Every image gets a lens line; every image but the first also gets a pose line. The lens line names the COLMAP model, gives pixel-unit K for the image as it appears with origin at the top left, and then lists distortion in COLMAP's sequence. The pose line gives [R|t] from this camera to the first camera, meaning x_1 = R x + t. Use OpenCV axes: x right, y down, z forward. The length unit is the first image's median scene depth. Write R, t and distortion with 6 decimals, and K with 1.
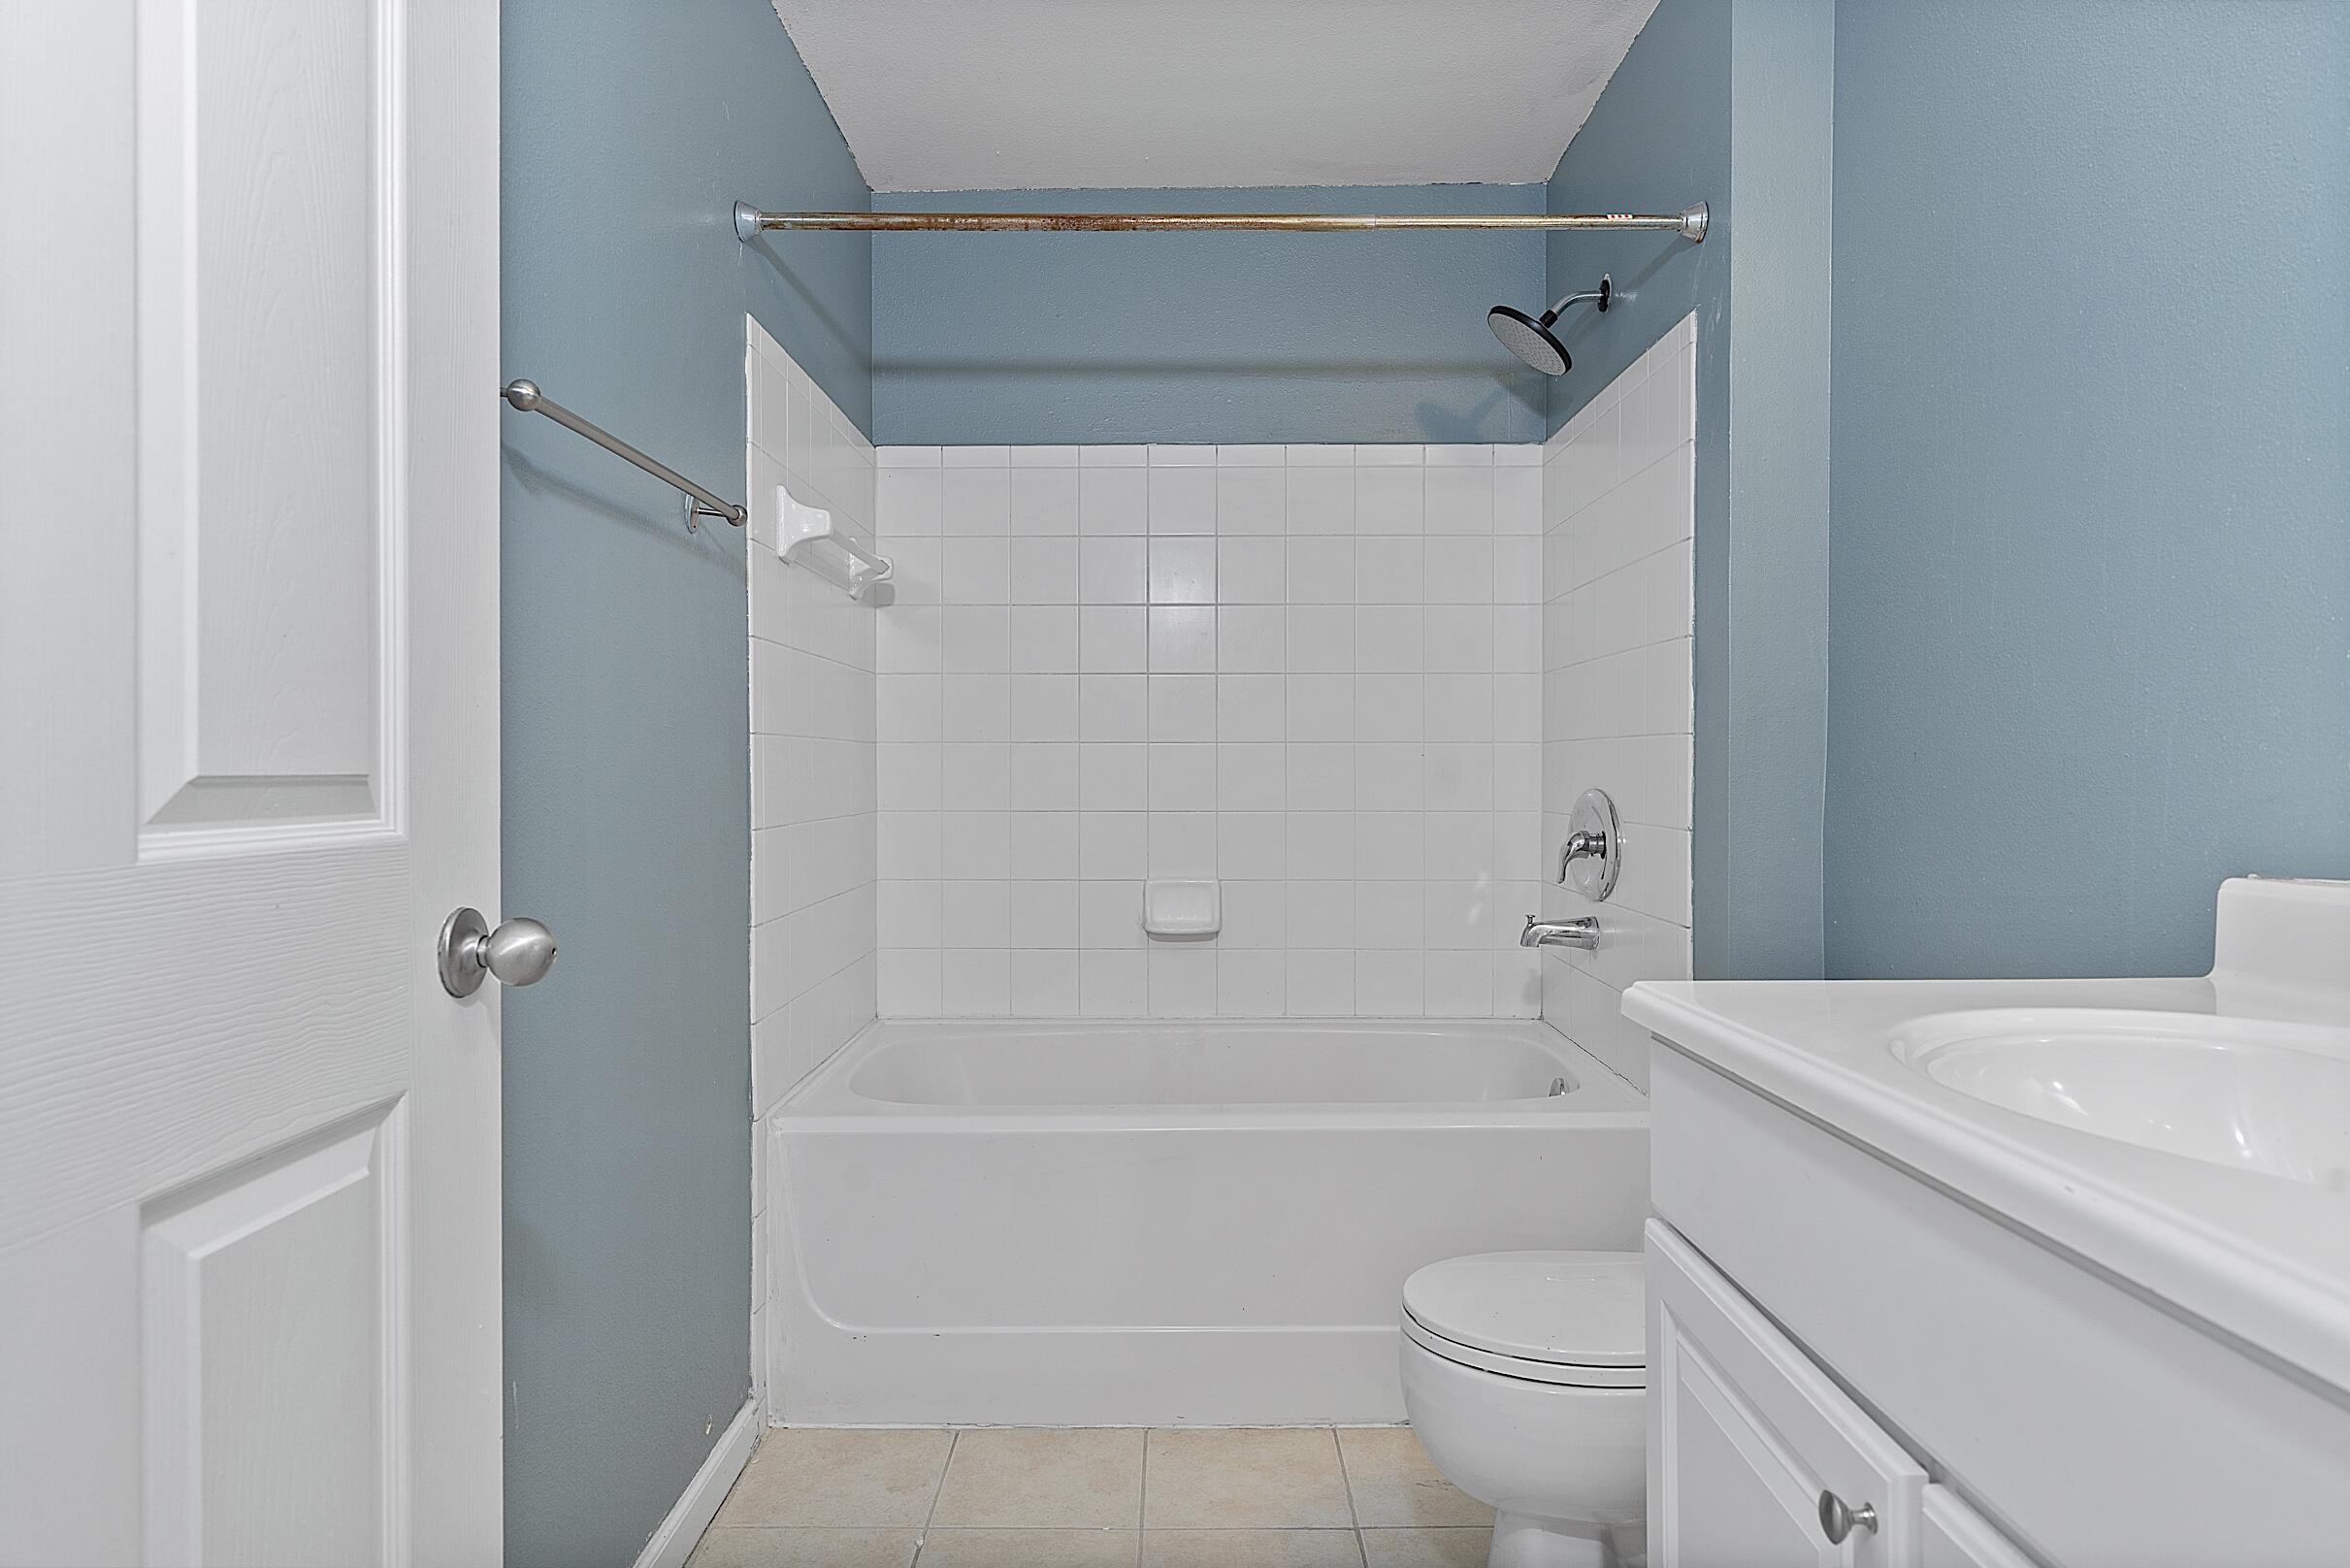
lens RADIAL K [[1392.0, 0, 1175.0], [0, 1392.0, 784.0], [0, 0, 1]] dist [-0.000100, -0.000274]
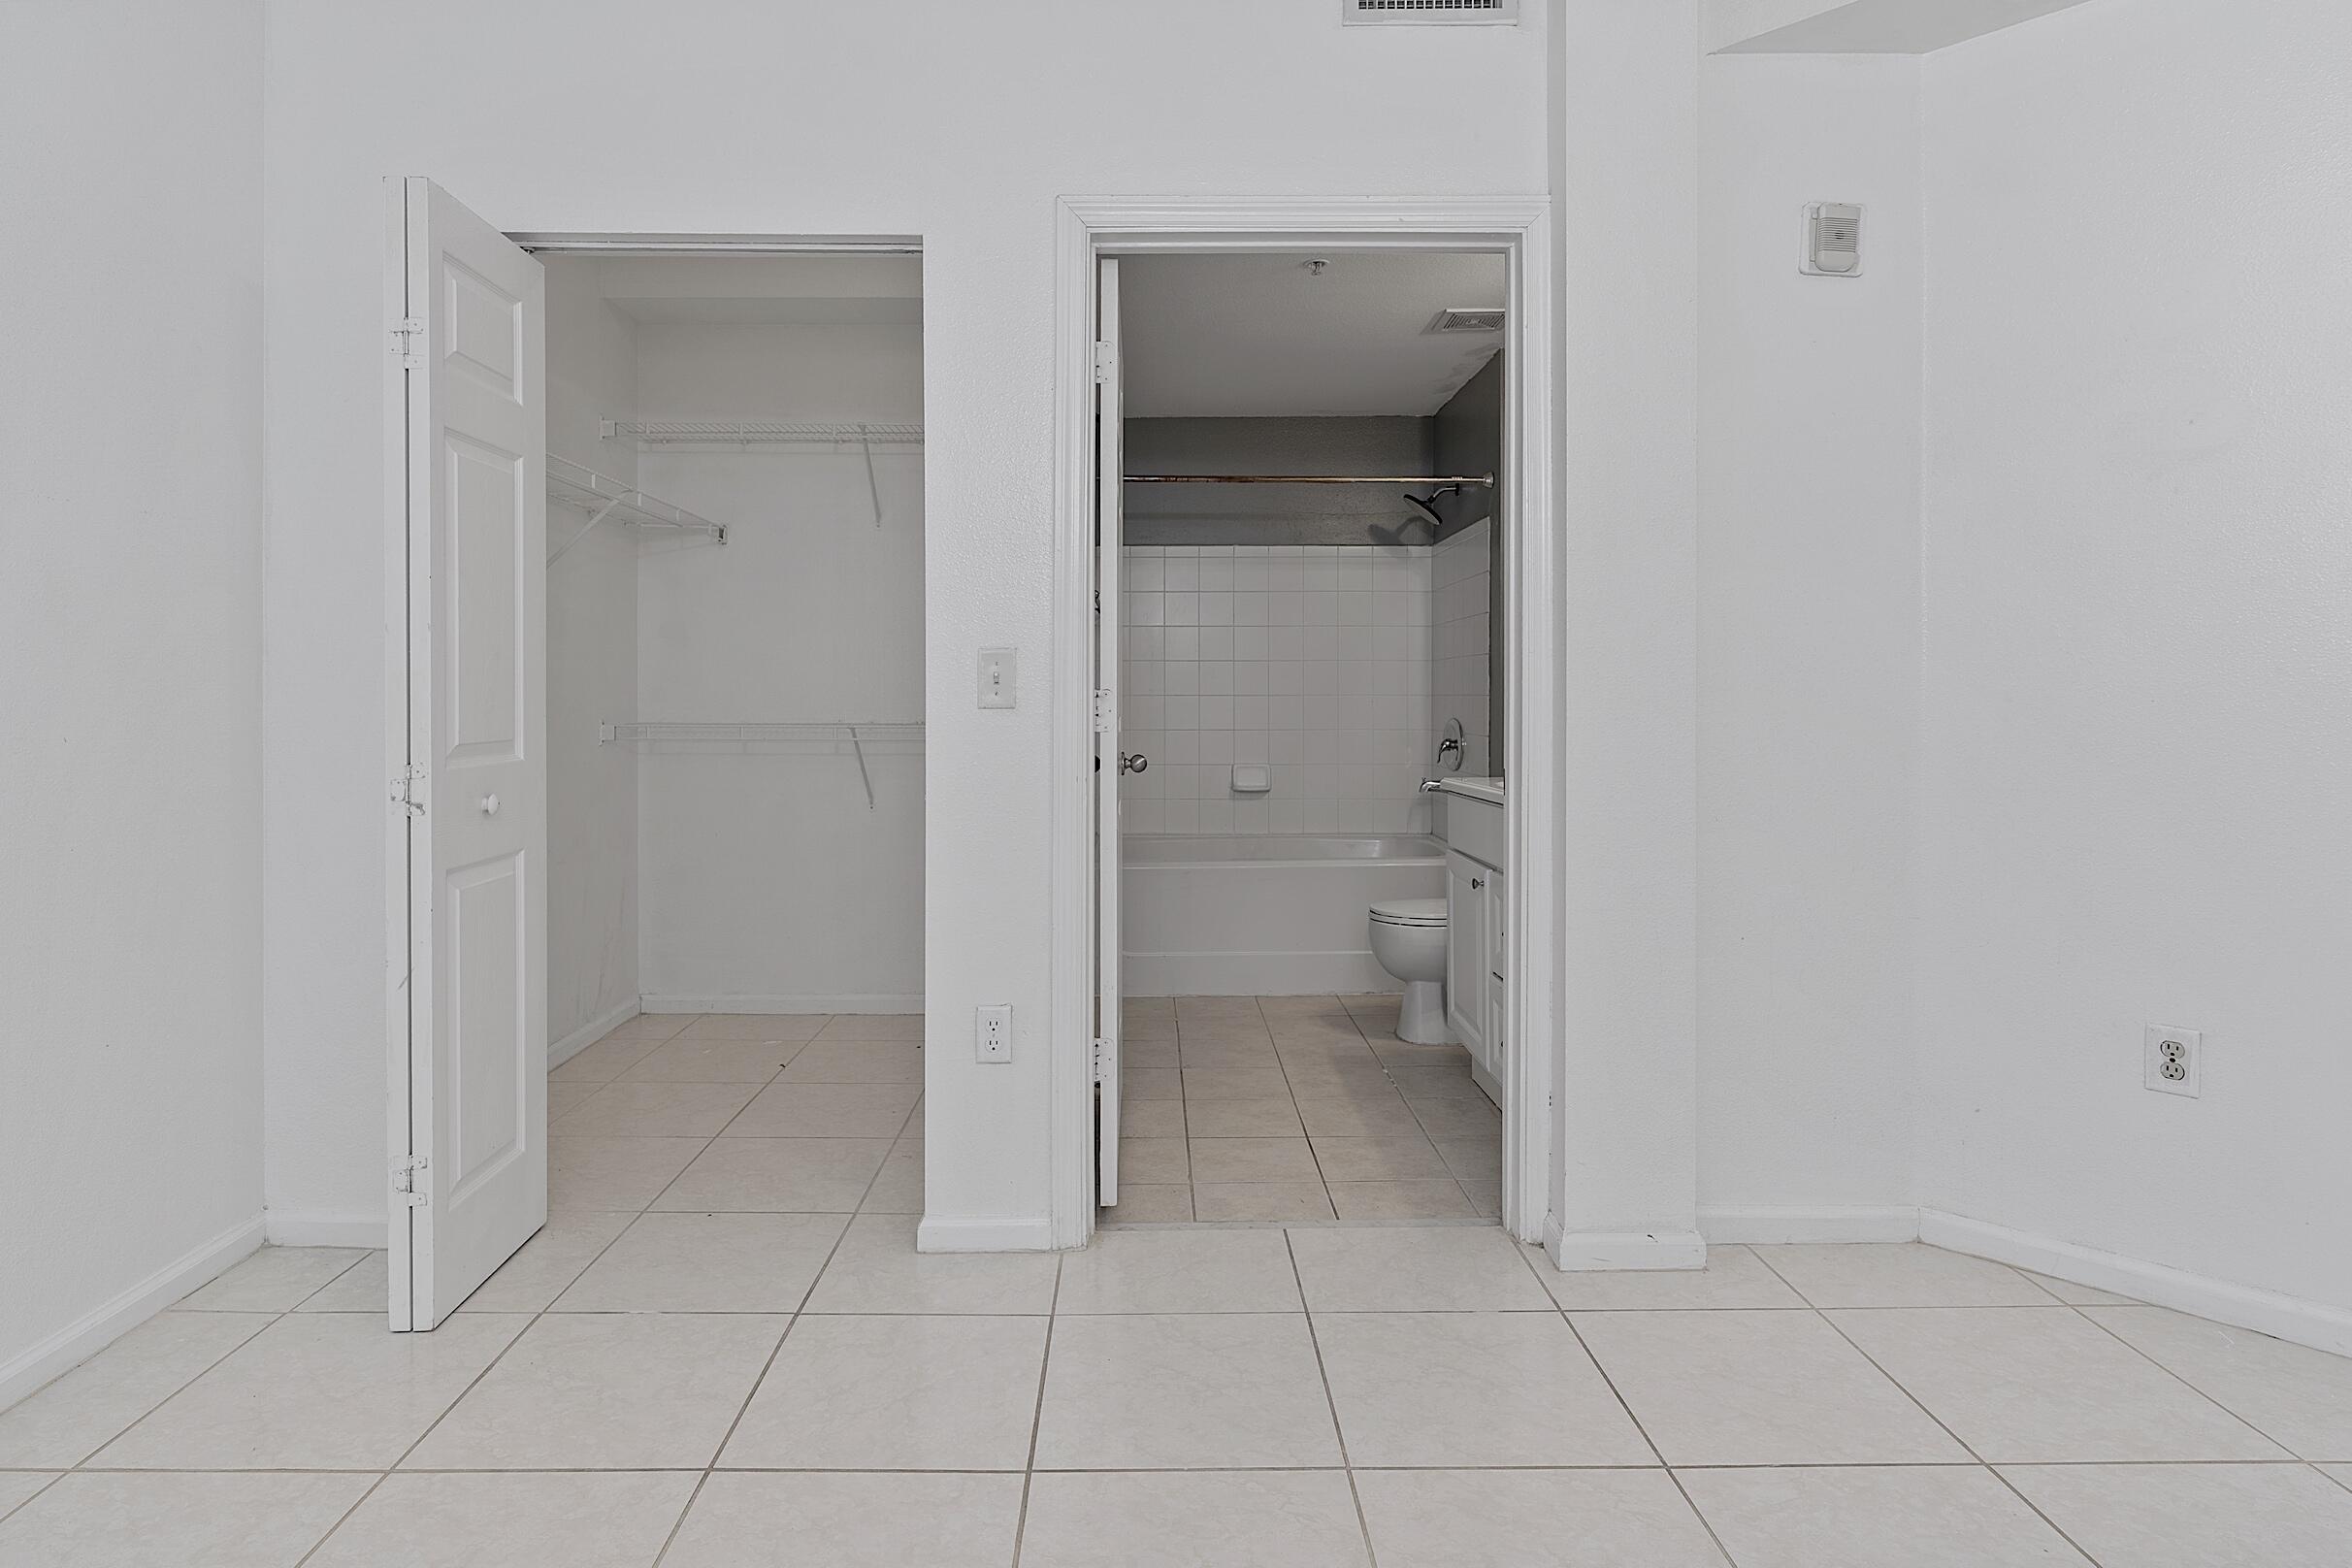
lens RADIAL K [[1263.1, 0, 1155.8], [0, 1263.1, 701.6], [0, 0, 1]] dist [0.003598, 0.001369]
pose [[0.999810, 0.000253, 0.019508, -0.188730], [-0.000013, 0.999924, -0.012305, 0.001499], [-0.019509, 0.012303, 0.999734, -0.908067]]
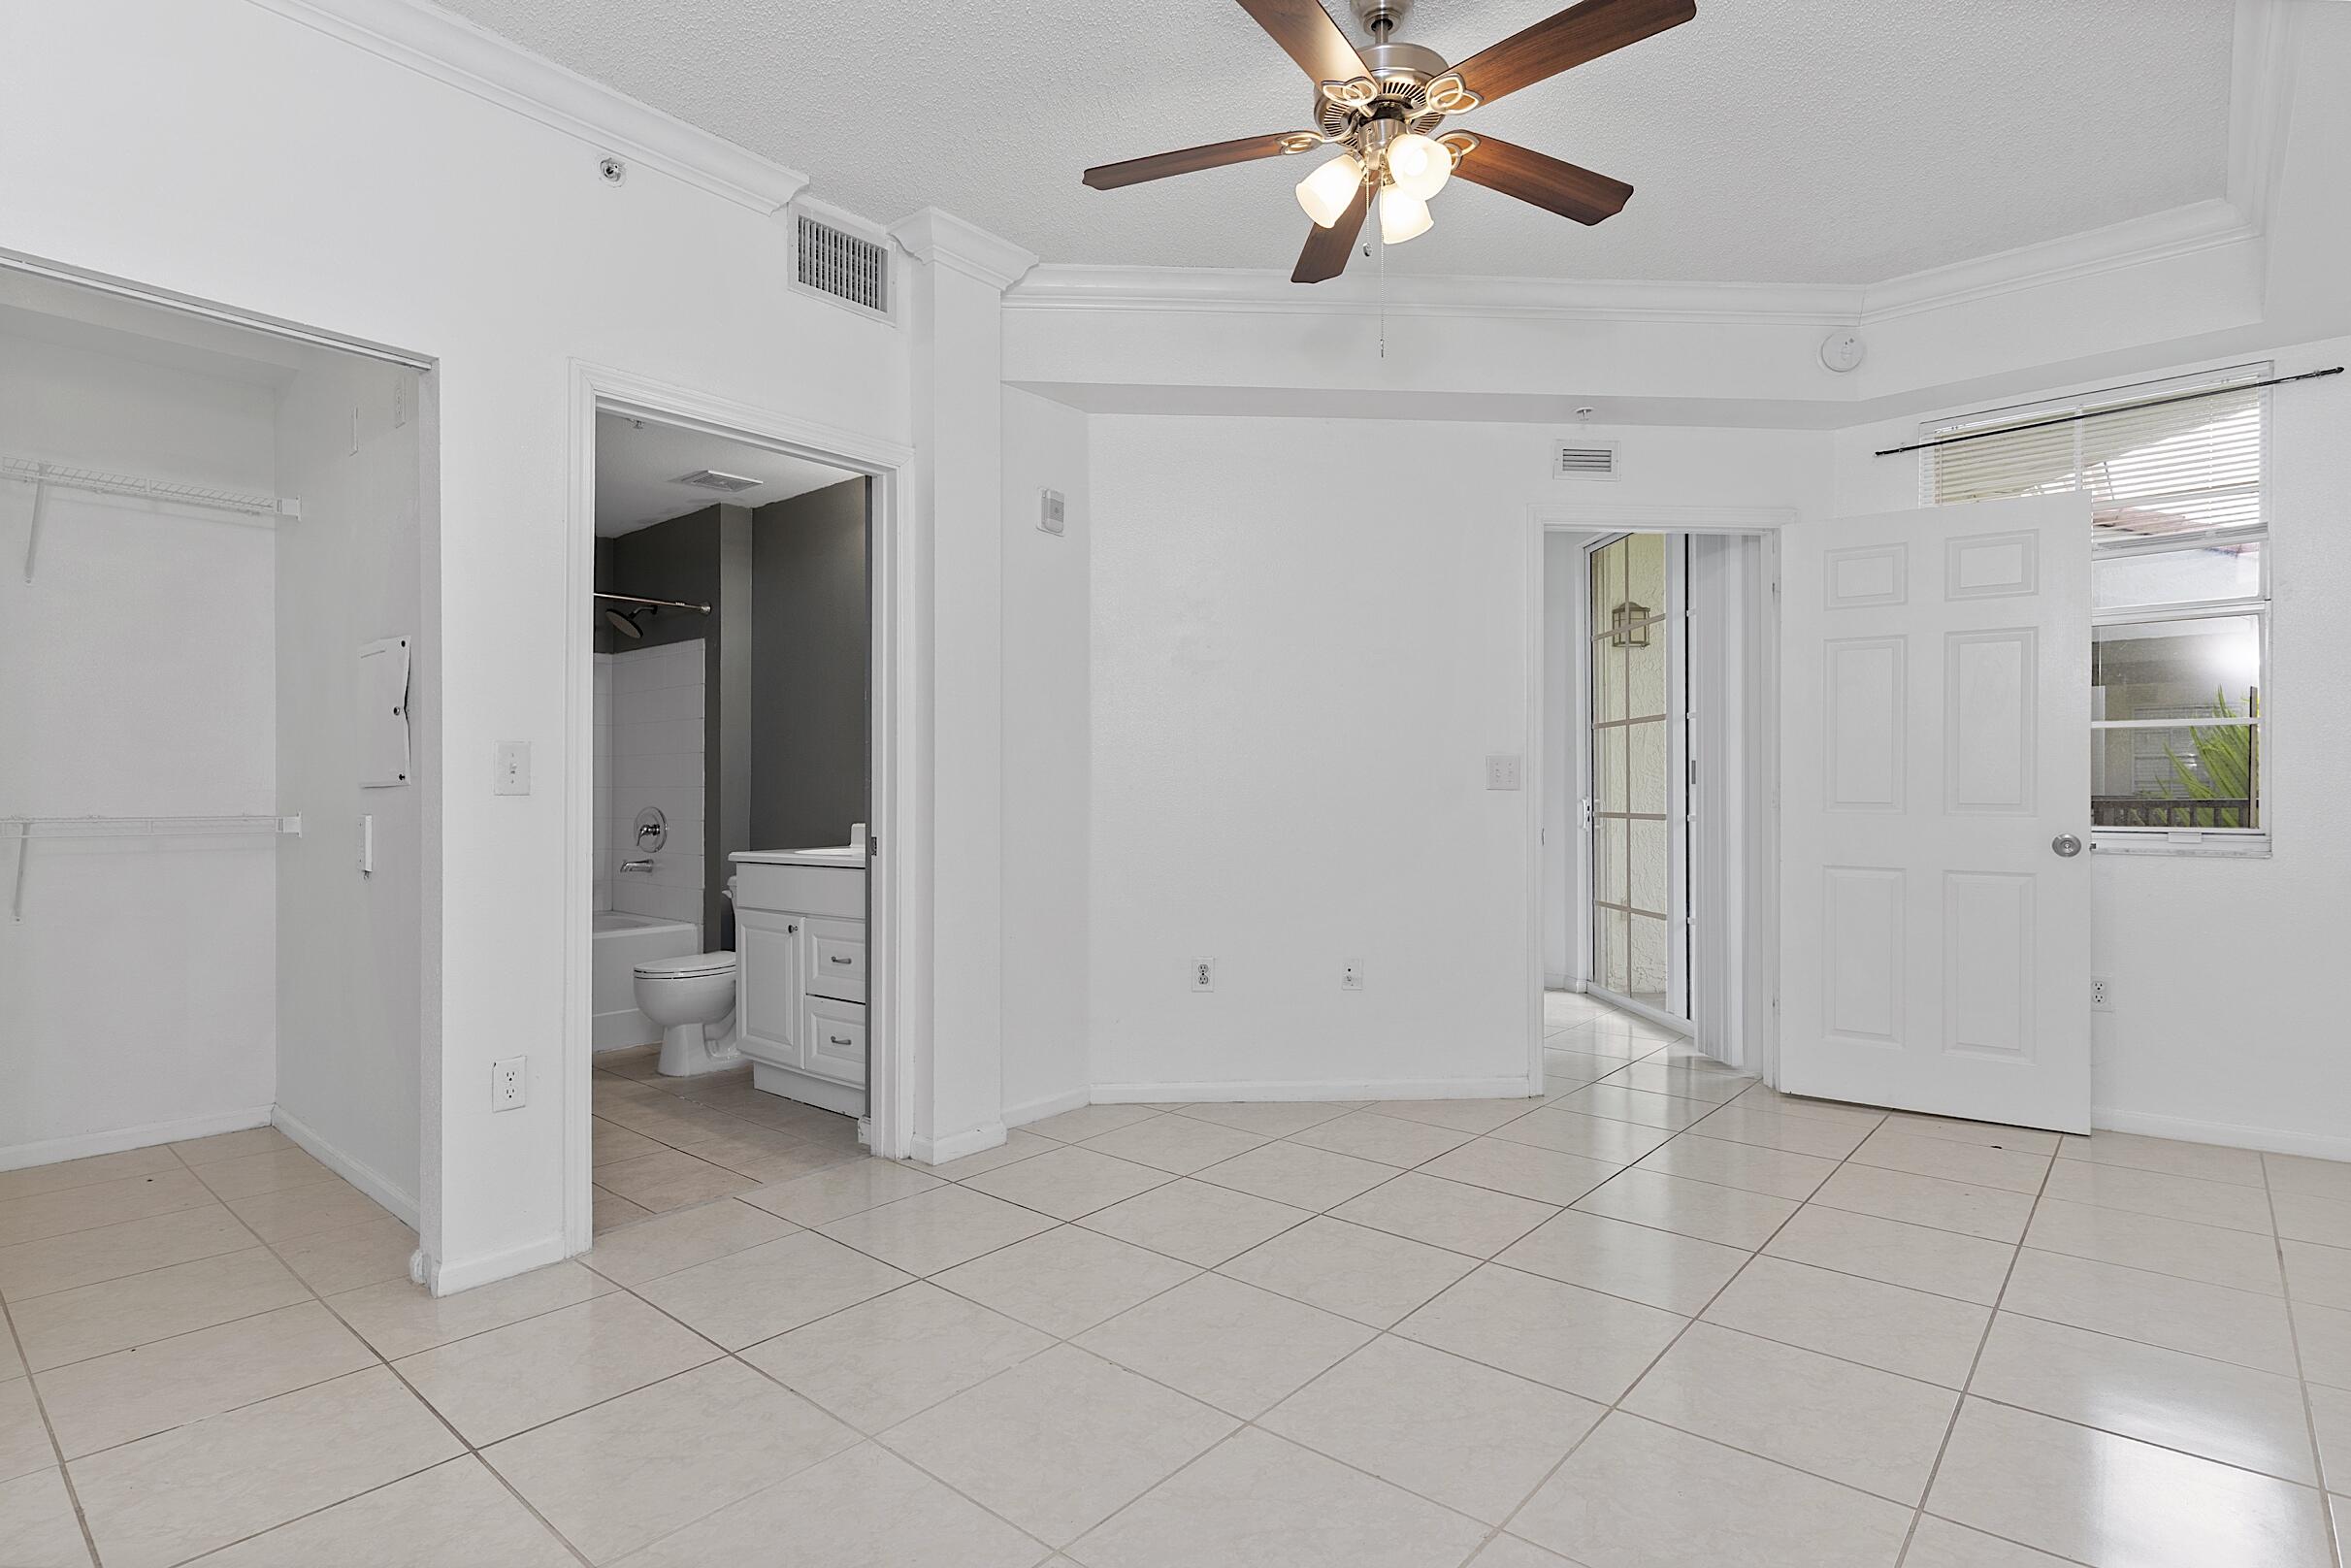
lens RADIAL K [[1159.3, 0, 1175.5], [0, 1159.3, 784.0], [0, 0, 1]] dist [0.000388, 0.000485]
pose [[0.646928, 0.004831, 0.762536, -0.652510], [0.012338, 0.999783, -0.016802, 0.008999], [-0.762451, 0.020278, 0.646728, -1.017733]]
